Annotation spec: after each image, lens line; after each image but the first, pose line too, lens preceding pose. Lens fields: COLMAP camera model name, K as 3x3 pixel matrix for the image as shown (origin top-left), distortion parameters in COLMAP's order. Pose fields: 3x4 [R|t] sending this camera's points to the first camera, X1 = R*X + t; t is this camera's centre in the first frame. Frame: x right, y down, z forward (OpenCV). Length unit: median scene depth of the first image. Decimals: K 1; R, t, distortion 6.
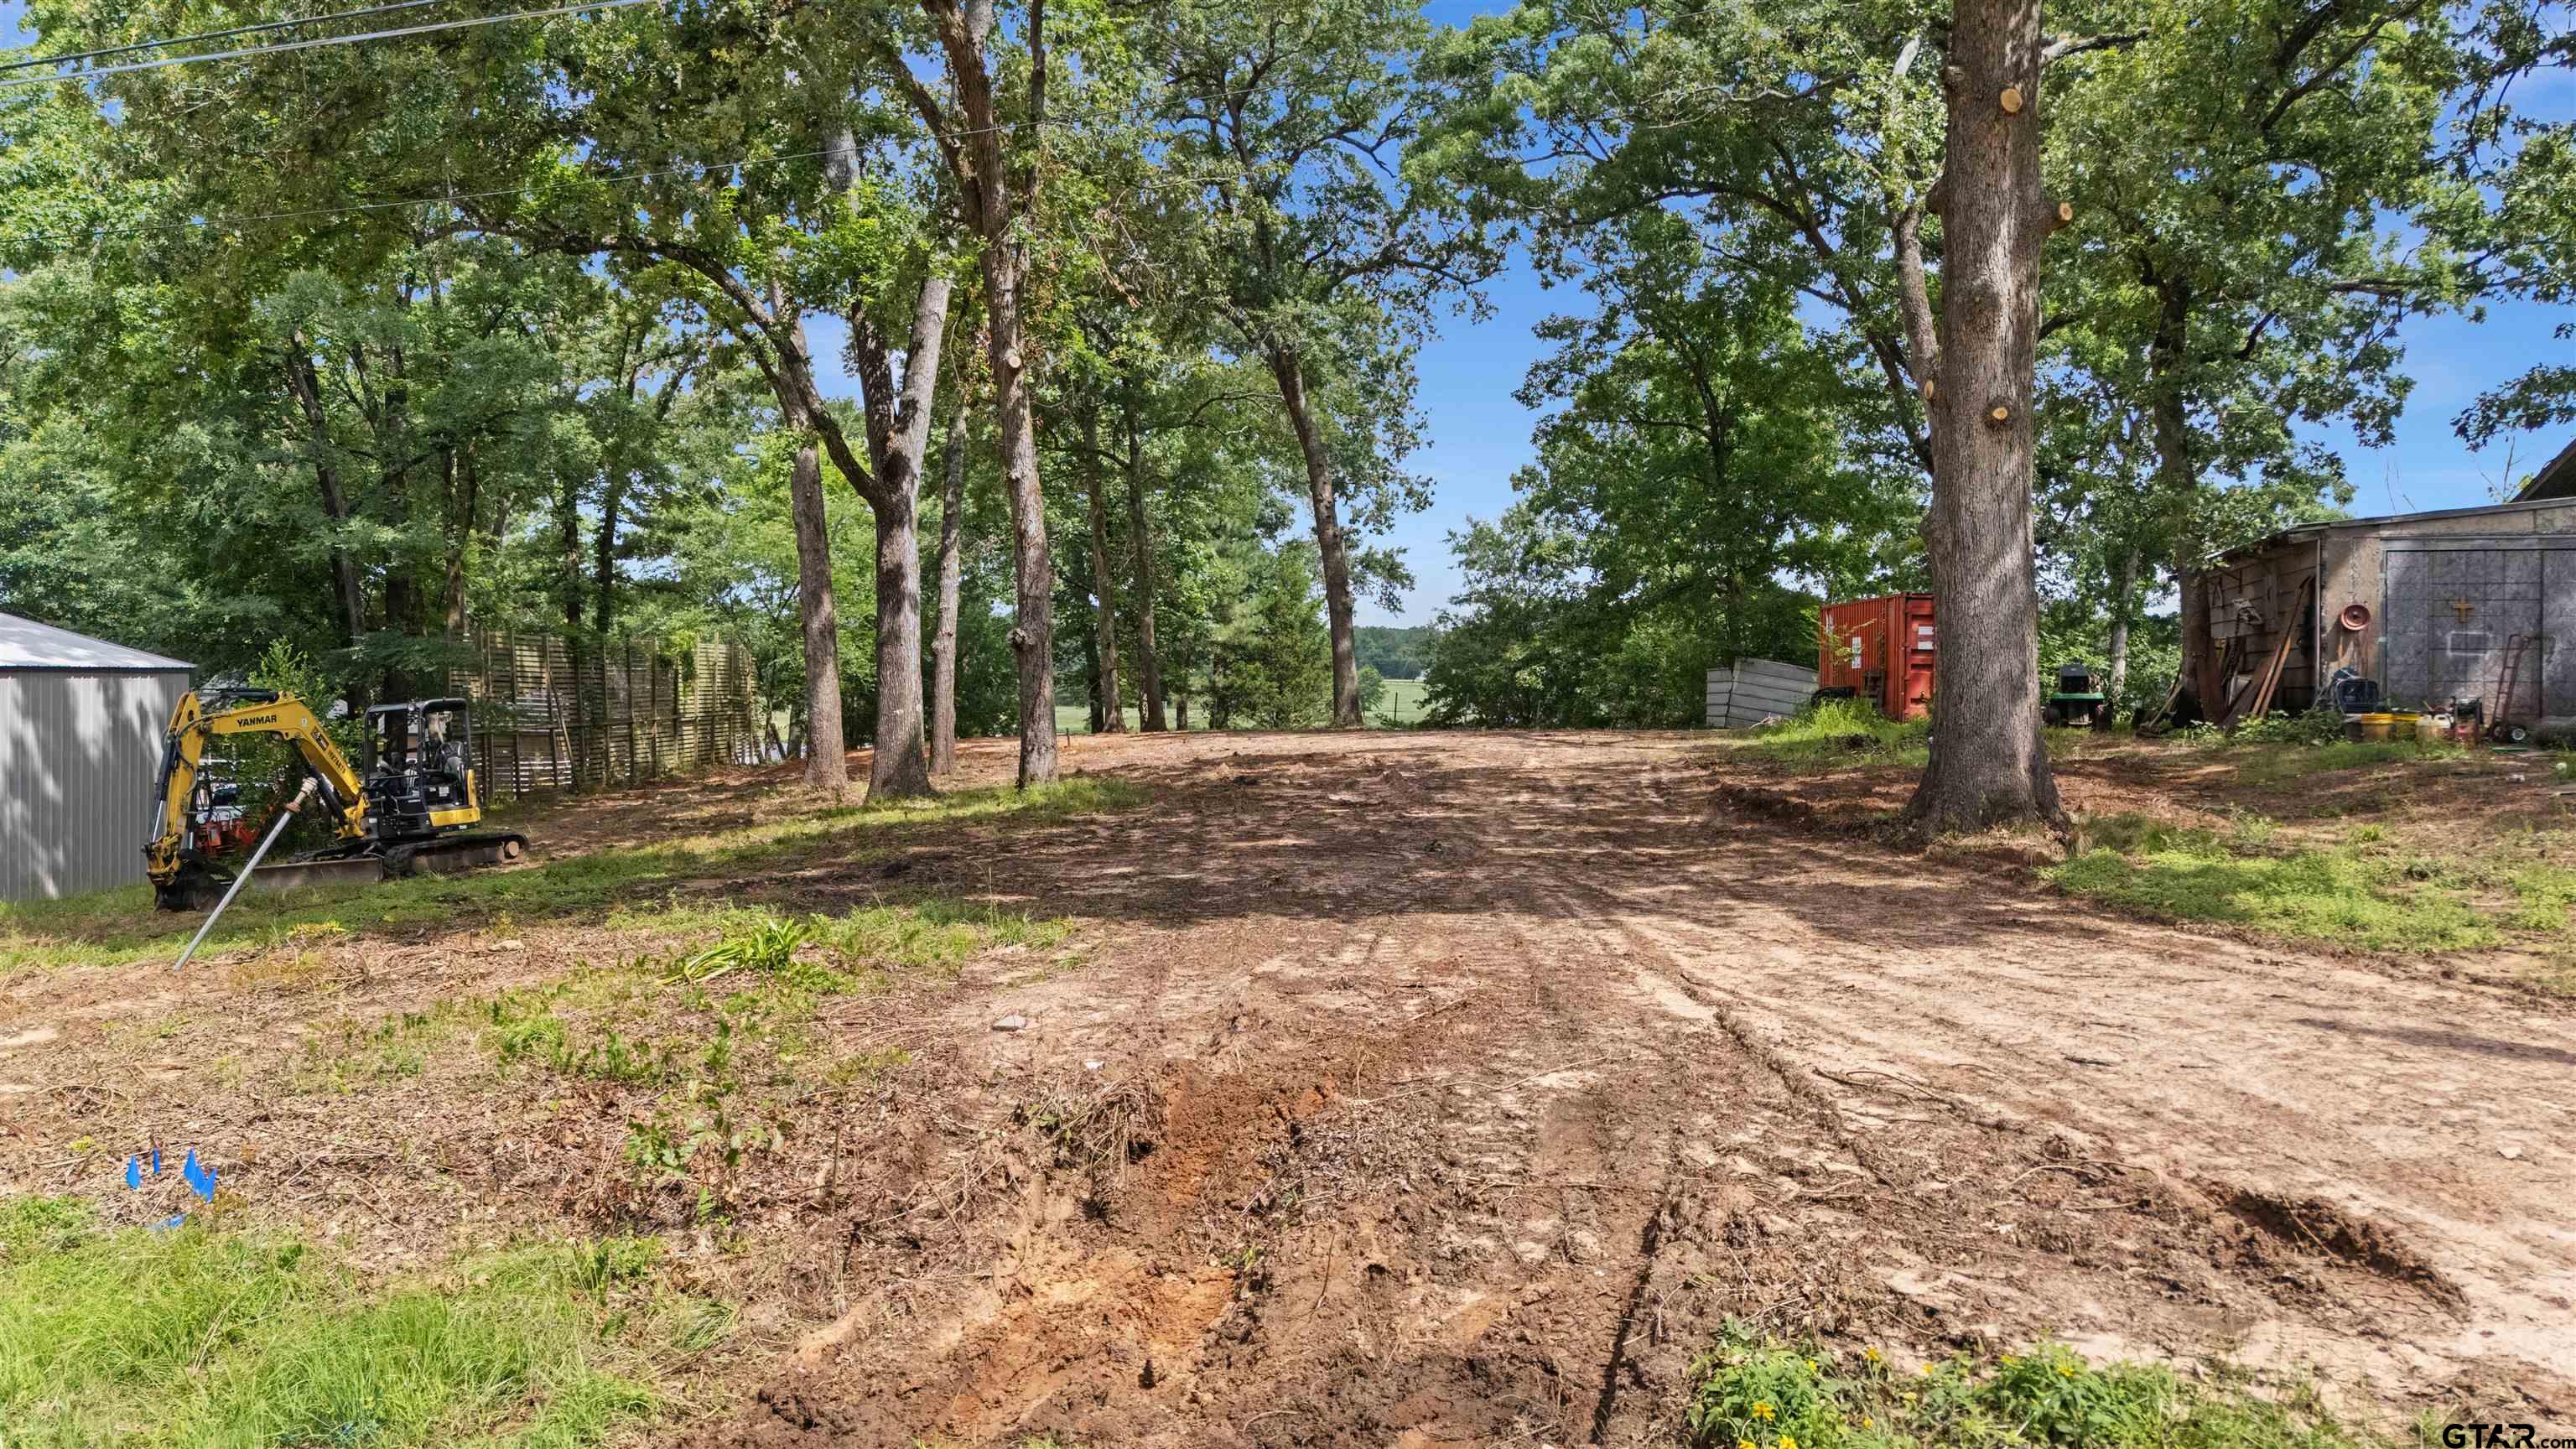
lens RADIAL K [[1954.4, 0, 1287.8], [0, 1954.4, 863.5], [0, 0, 1]] dist [0.099999, -0.050613]
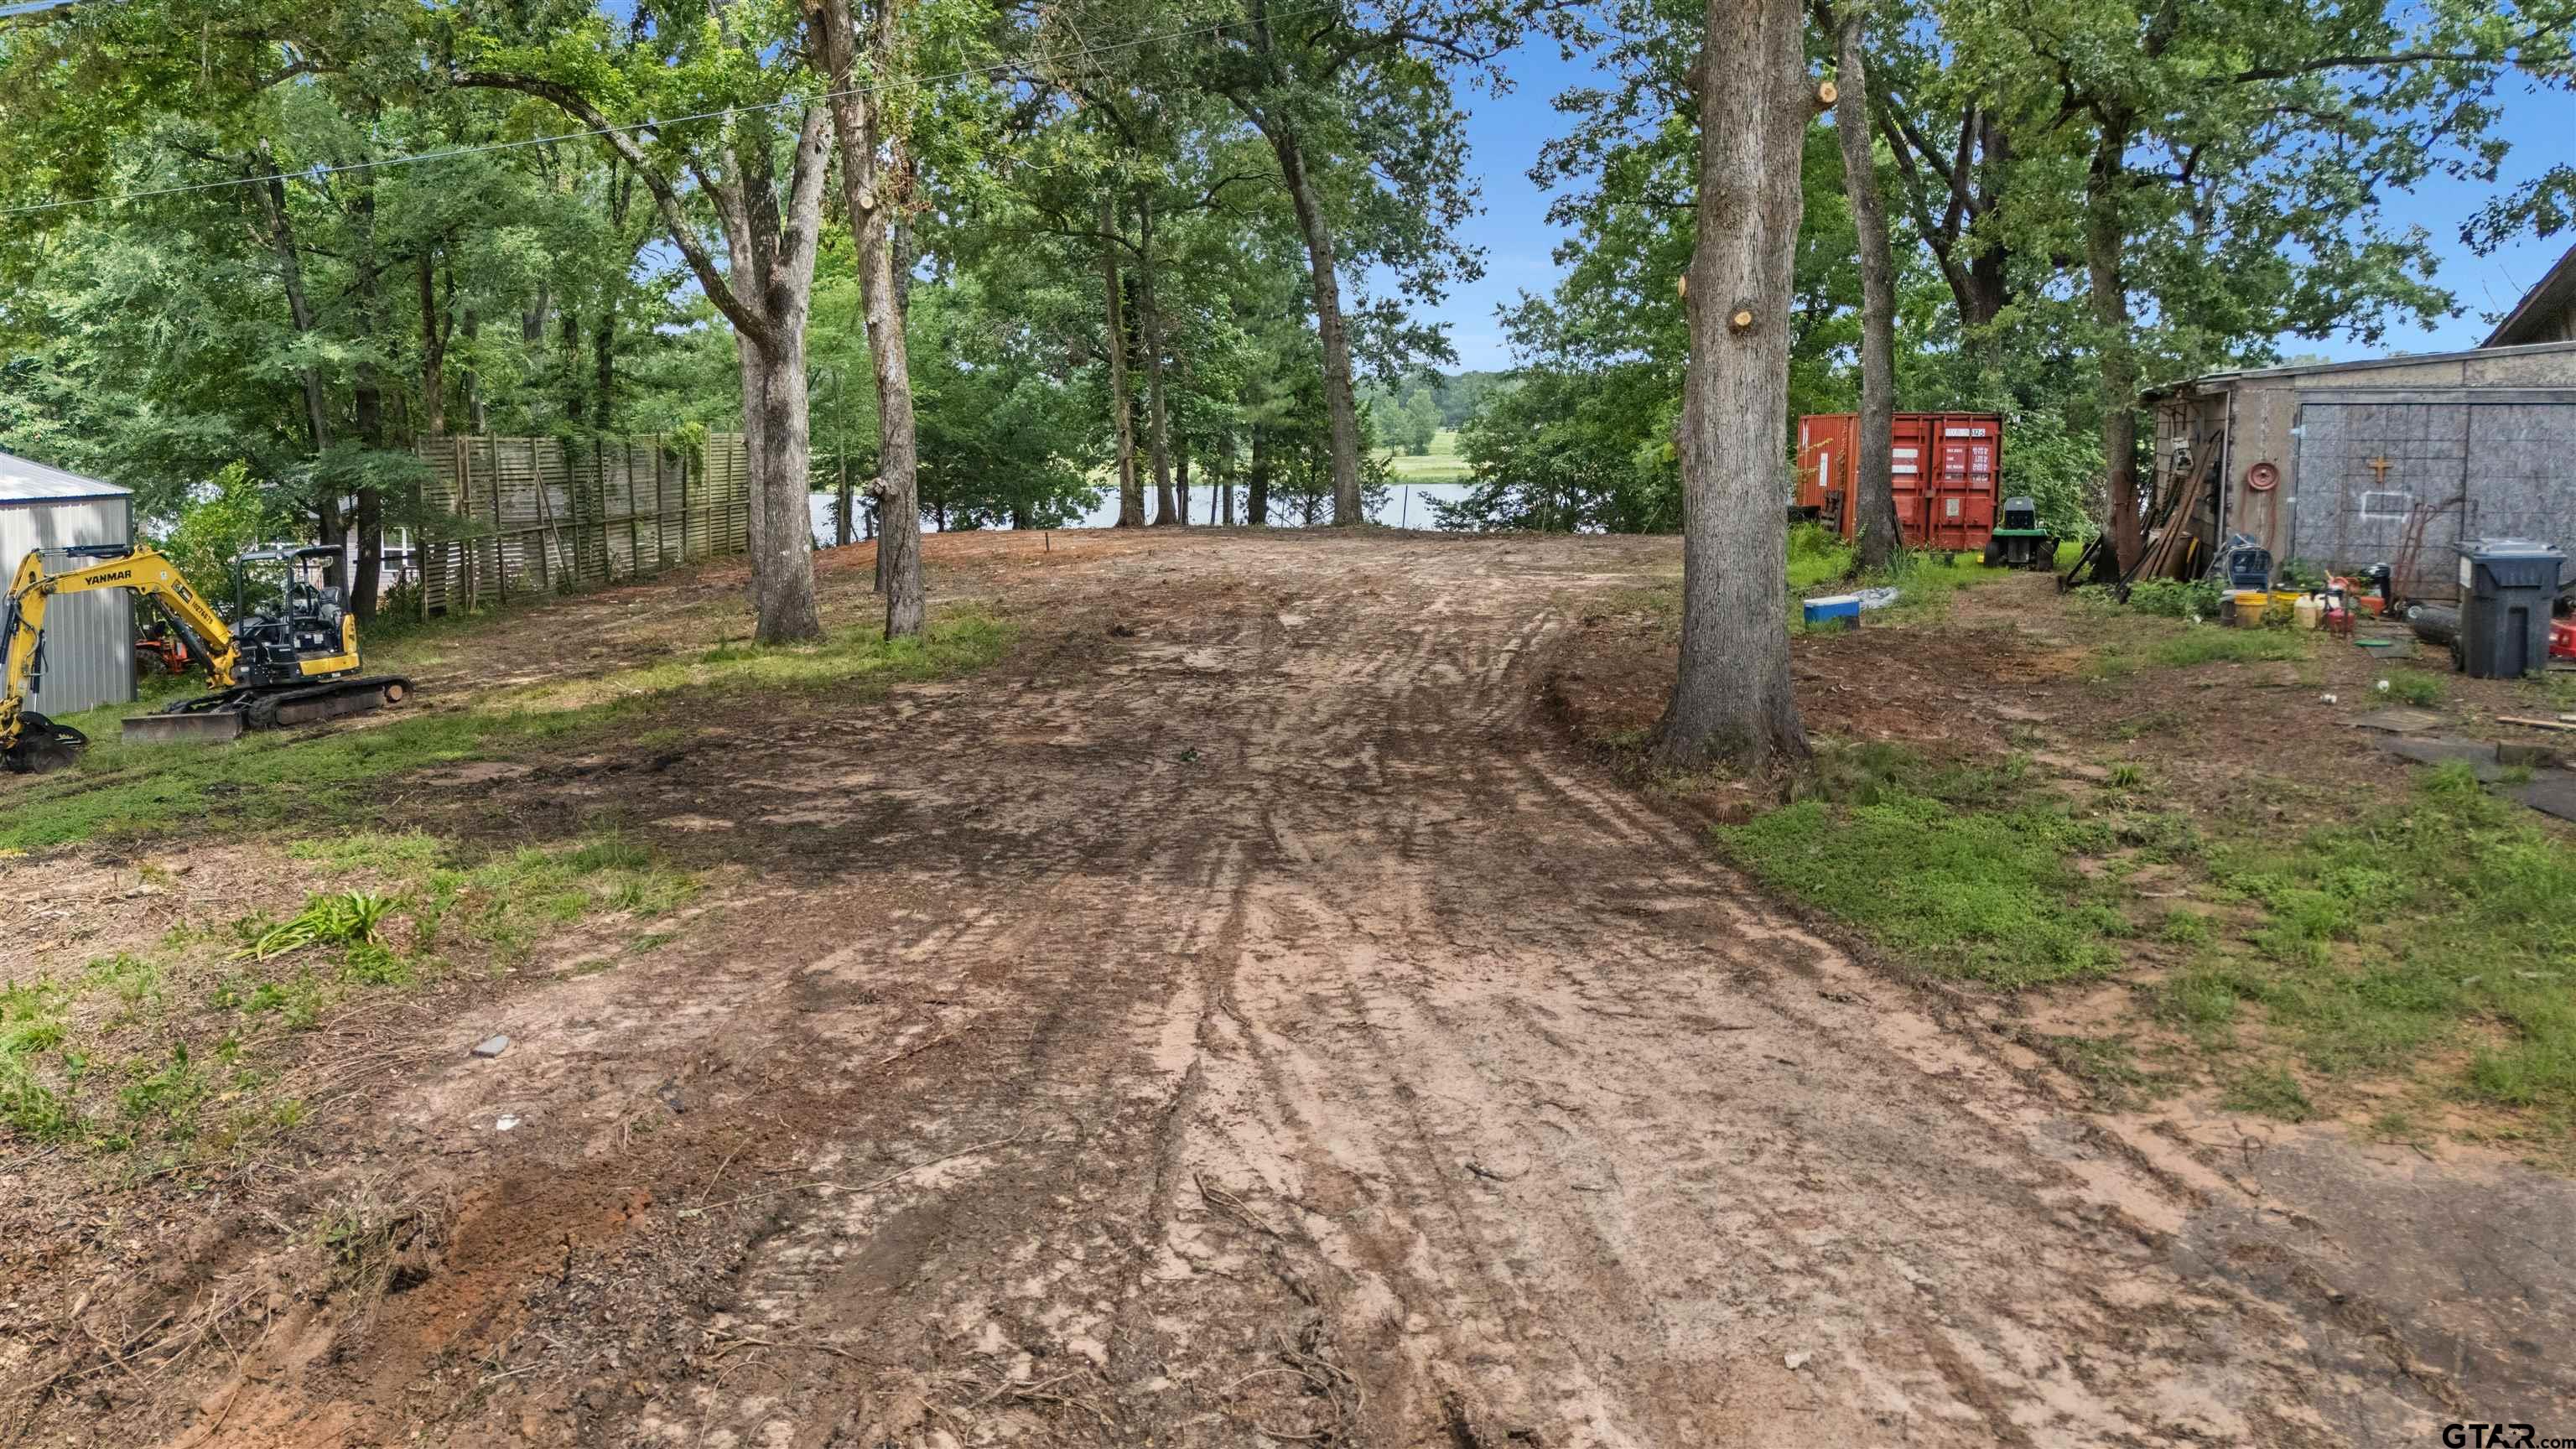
lens RADIAL K [[1945.2, 0, 1287.2], [0, 1945.2, 720.8], [0, 0, 1]] dist [0.121205, -0.102176]
pose [[0.997702, 0.007980, -0.067280, 0.099317], [-0.003998, 0.998244, 0.059103, -0.043373], [0.067634, -0.058698, 0.995982, 0.026768]]
